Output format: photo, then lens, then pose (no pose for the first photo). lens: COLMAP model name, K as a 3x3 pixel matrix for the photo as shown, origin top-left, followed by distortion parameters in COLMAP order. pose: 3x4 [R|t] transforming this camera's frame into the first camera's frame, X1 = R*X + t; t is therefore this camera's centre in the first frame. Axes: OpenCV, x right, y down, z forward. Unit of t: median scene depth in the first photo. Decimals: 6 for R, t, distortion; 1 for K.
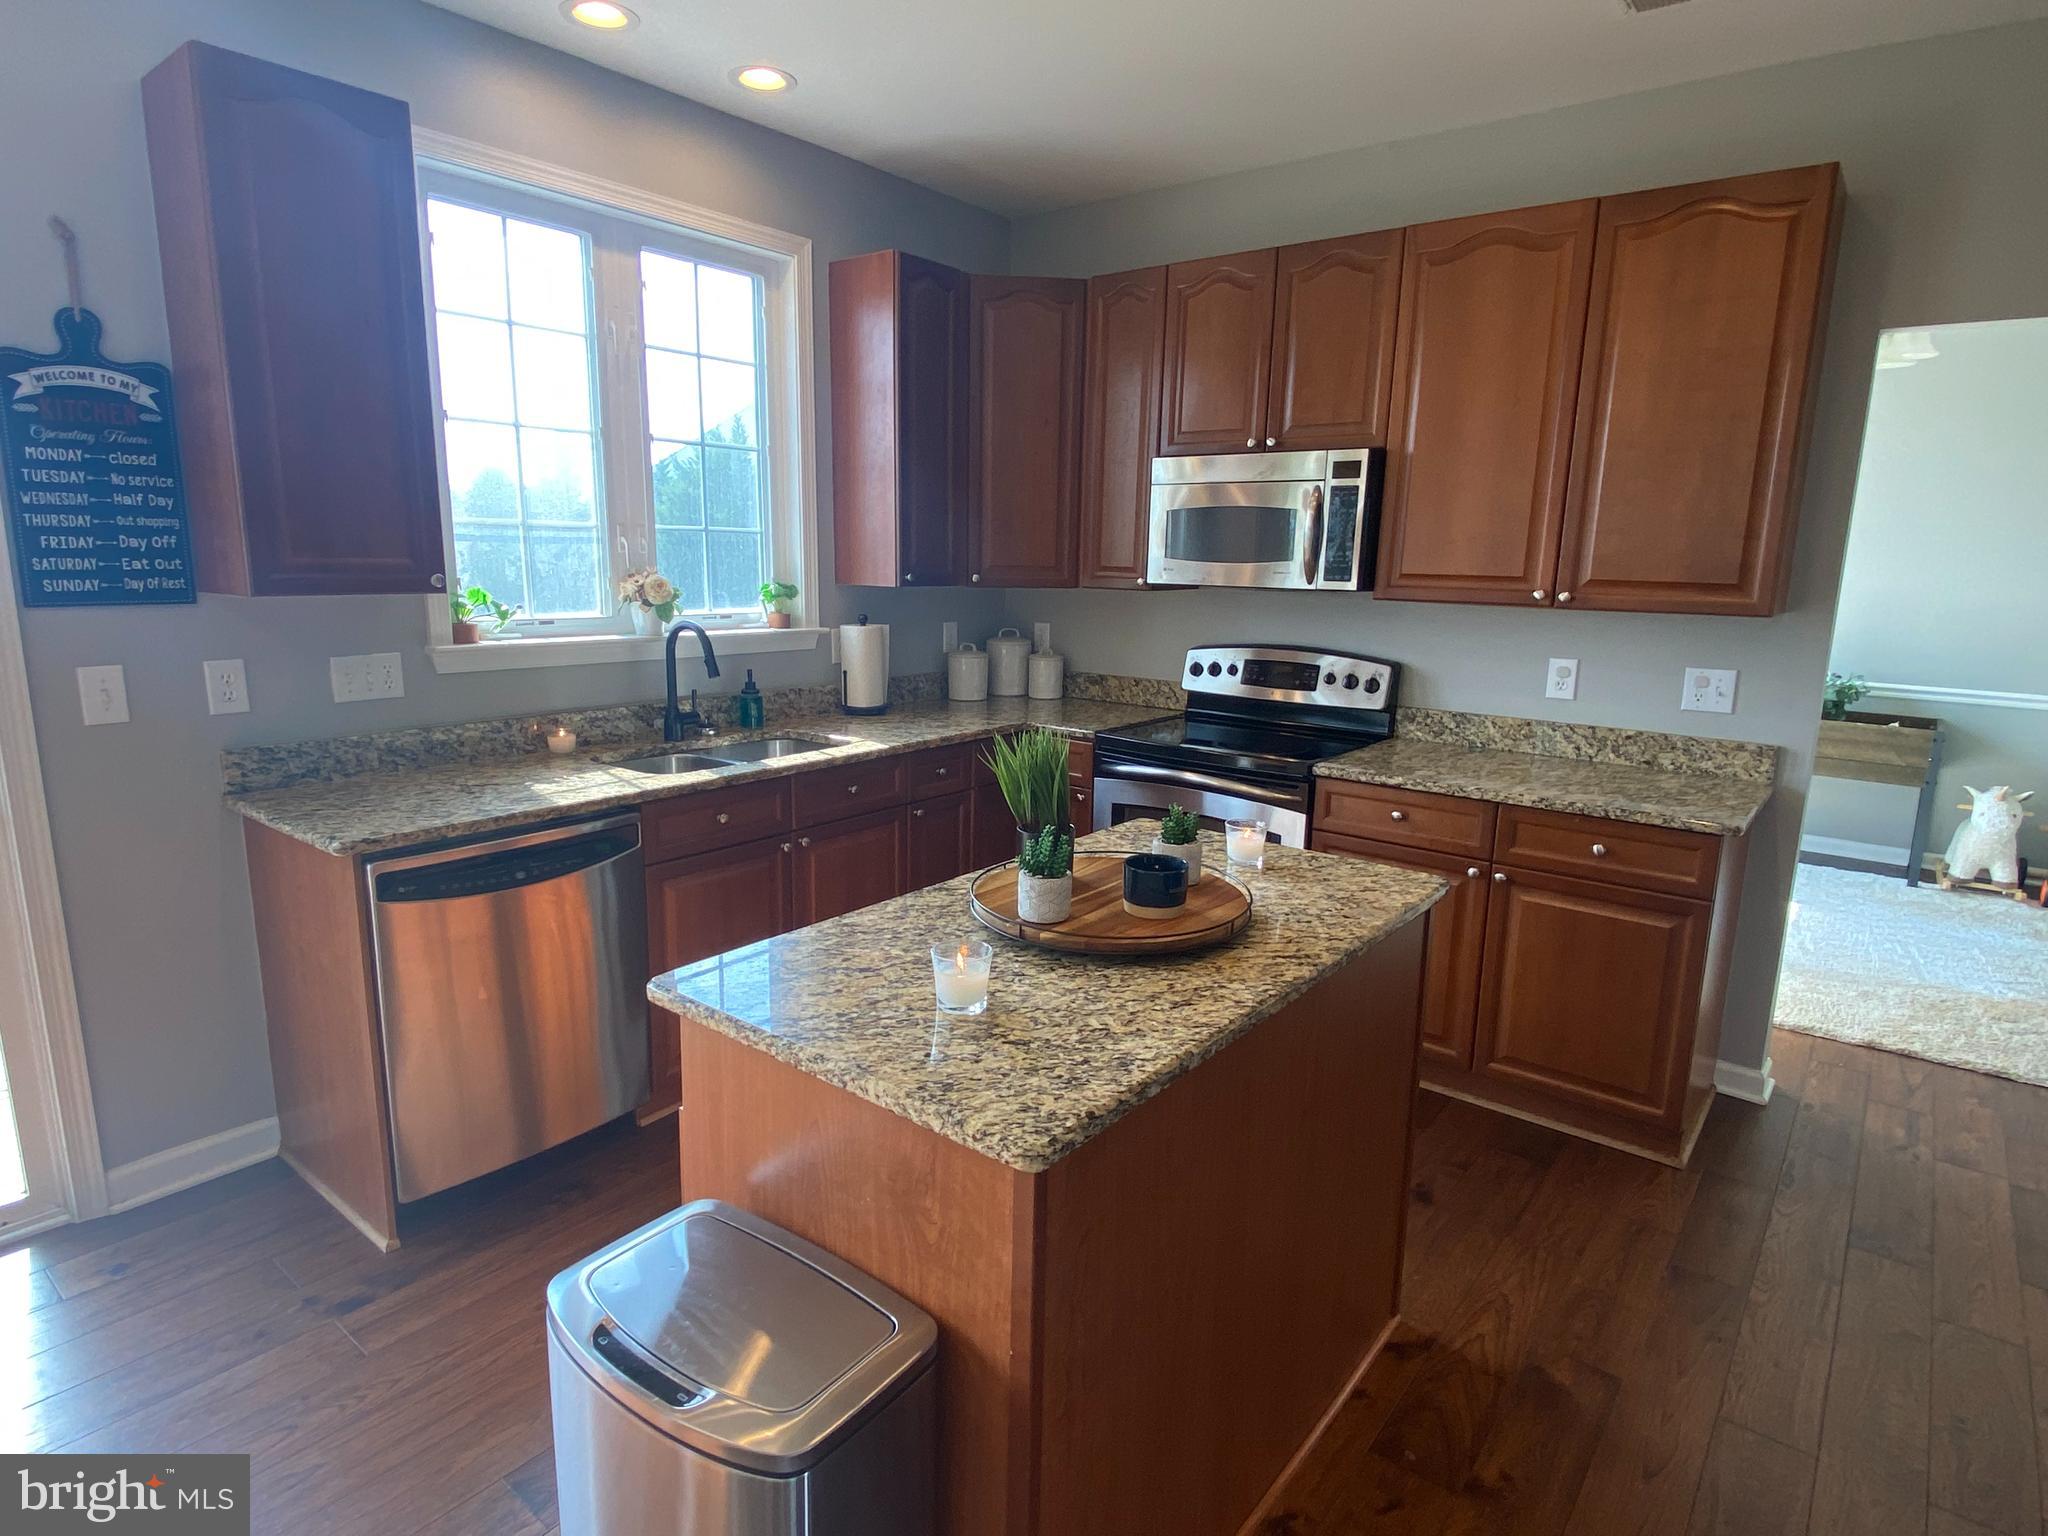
lens RADIAL K [[1110.4, 0, 1014.8], [0, 1110.4, 772.0], [0, 0, 1]] dist [0.038907, -0.033822]
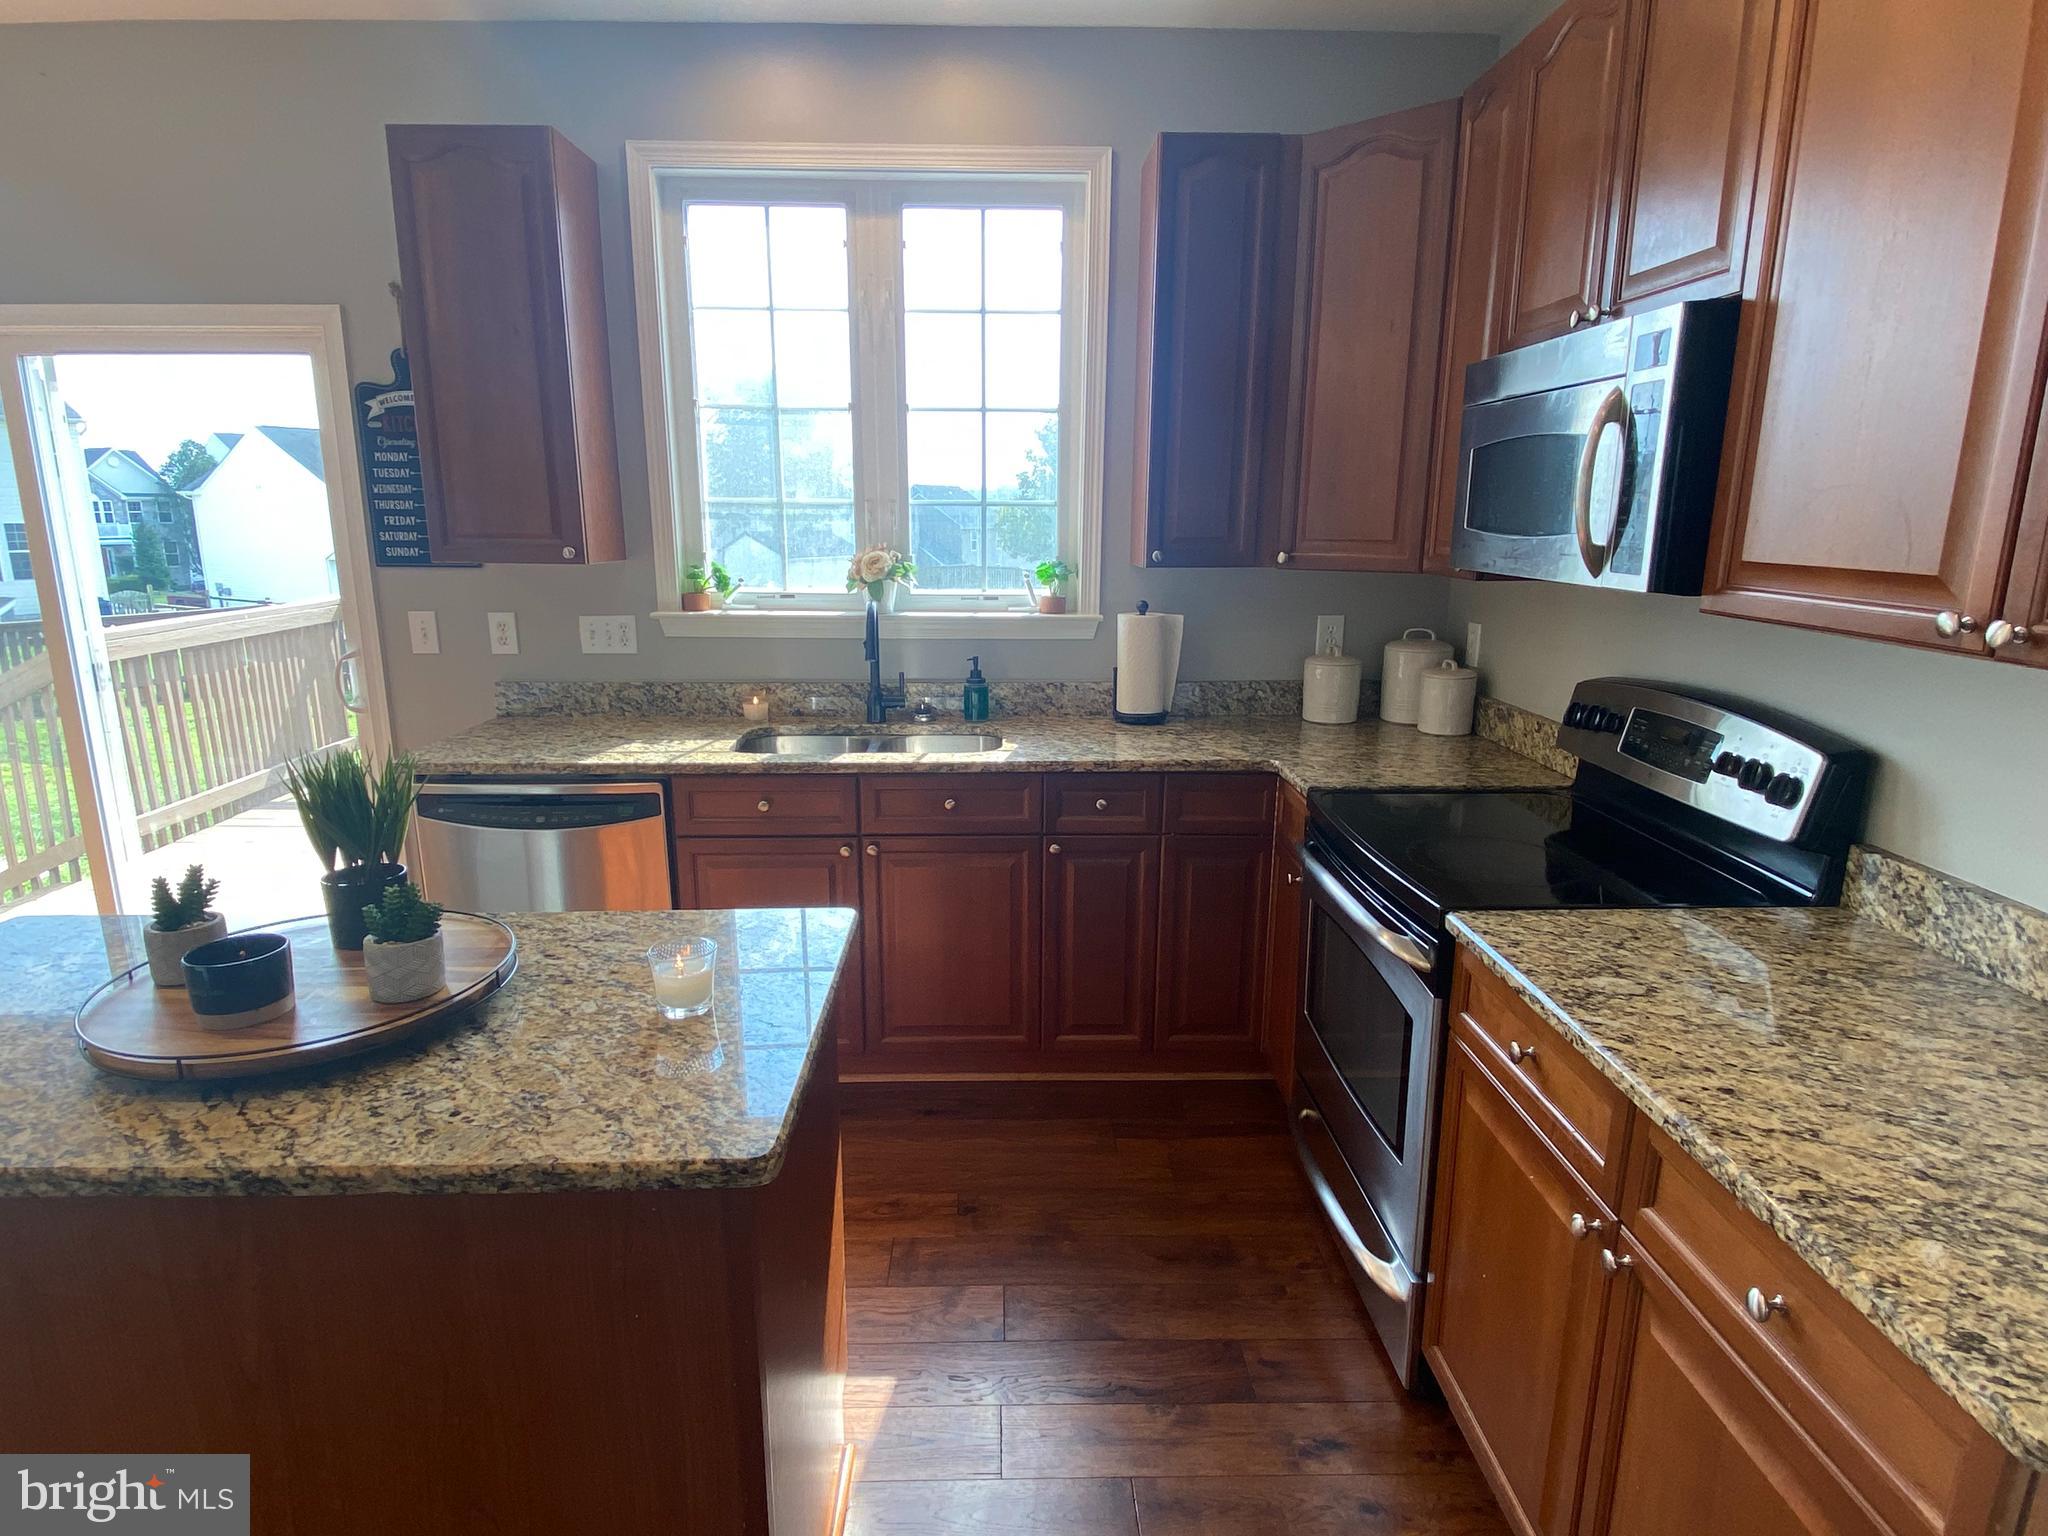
lens RADIAL K [[1109.1, 0, 1016.3], [0, 1109.1, 768.5], [0, 0, 1]] dist [0.061781, -0.064697]
pose [[0.647379, 0.155452, -0.746147, 0.536286], [-0.142825, 0.986380, 0.081583, -0.090558], [0.748666, 0.053753, 0.660764, 0.485342]]
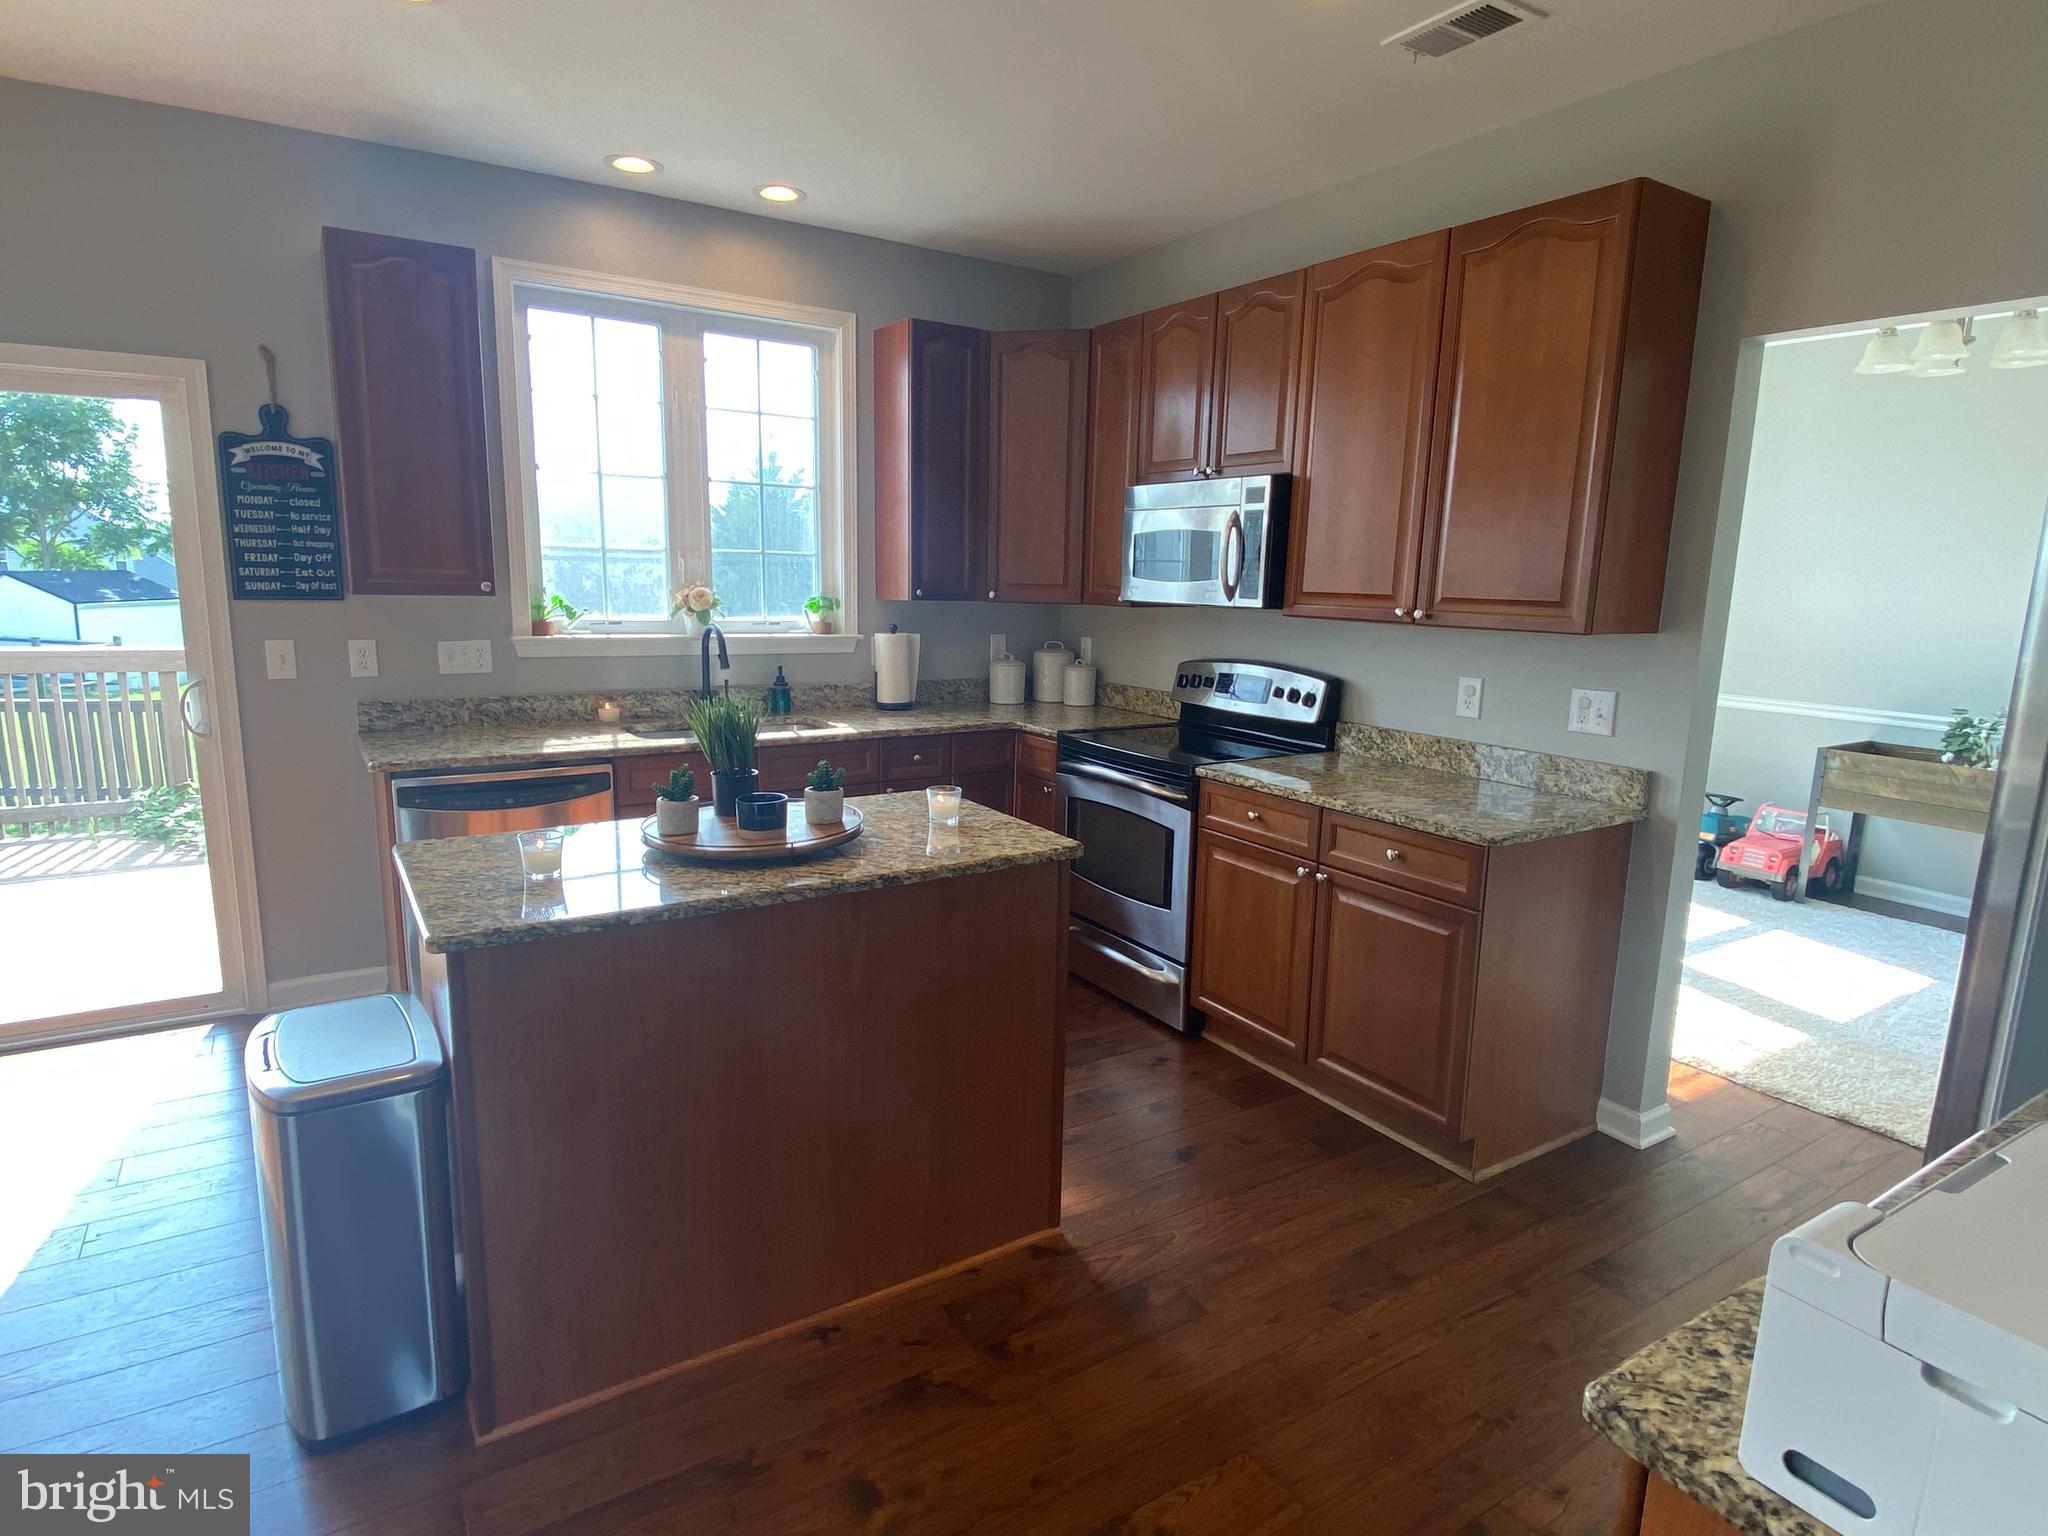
lens RADIAL K [[1109.1, 0, 1016.3], [0, 1109.1, 768.5], [0, 0, 1]] dist [0.061781, -0.064697]
pose [[0.947665, 0.058709, -0.313821, 0.448222], [-0.067609, 0.997558, -0.017544, 0.027226], [0.312025, 0.037843, 0.949320, -0.083698]]
